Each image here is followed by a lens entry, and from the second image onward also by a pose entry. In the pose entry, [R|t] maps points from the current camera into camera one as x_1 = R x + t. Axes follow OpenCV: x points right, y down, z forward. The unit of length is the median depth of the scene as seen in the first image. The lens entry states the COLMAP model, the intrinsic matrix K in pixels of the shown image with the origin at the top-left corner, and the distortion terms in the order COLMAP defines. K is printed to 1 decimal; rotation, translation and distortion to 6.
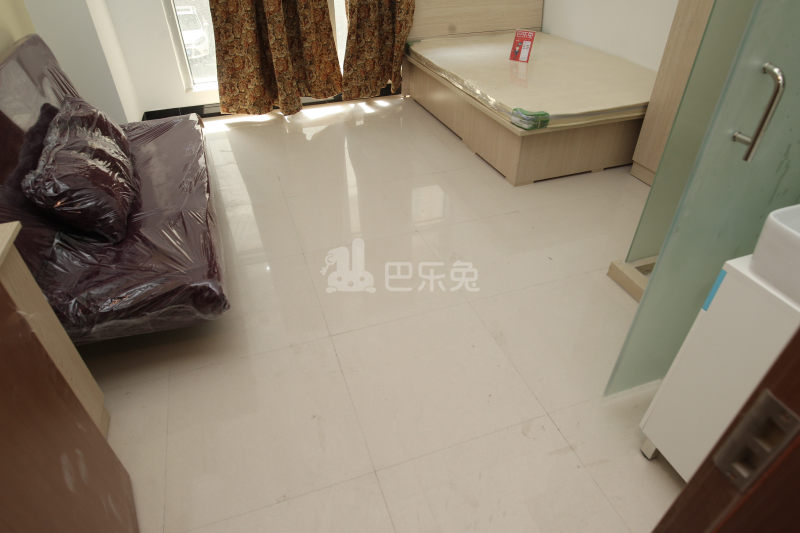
lens RADIAL K [[476.6, 0, 400.0], [0, 476.6, 266.5], [0, 0, 1]] dist [-0.027778, -0.002360]
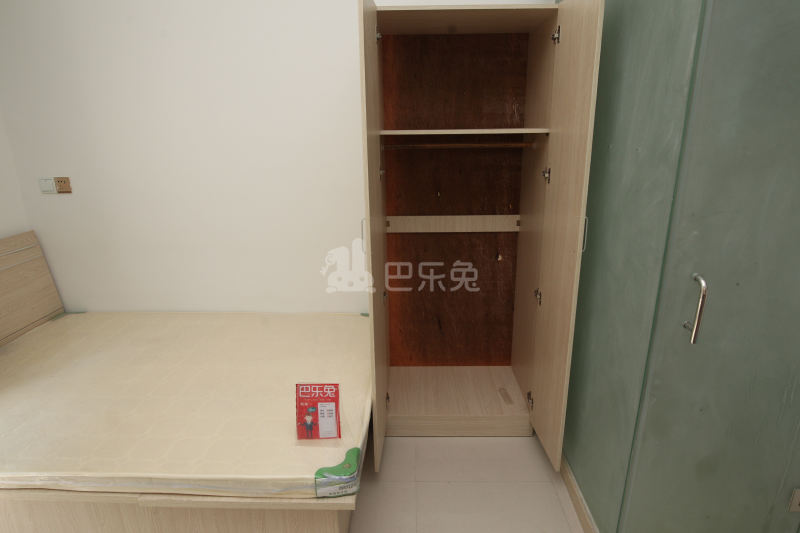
lens RADIAL K [[476.6, 0, 400.0], [0, 476.6, 266.5], [0, 0, 1]] dist [-0.027778, -0.002360]
pose [[0.364196, -0.273418, 0.890283, -0.120288], [0.567127, 0.823366, 0.020867, -0.380500], [-0.738734, 0.497304, 0.454930, 0.422017]]
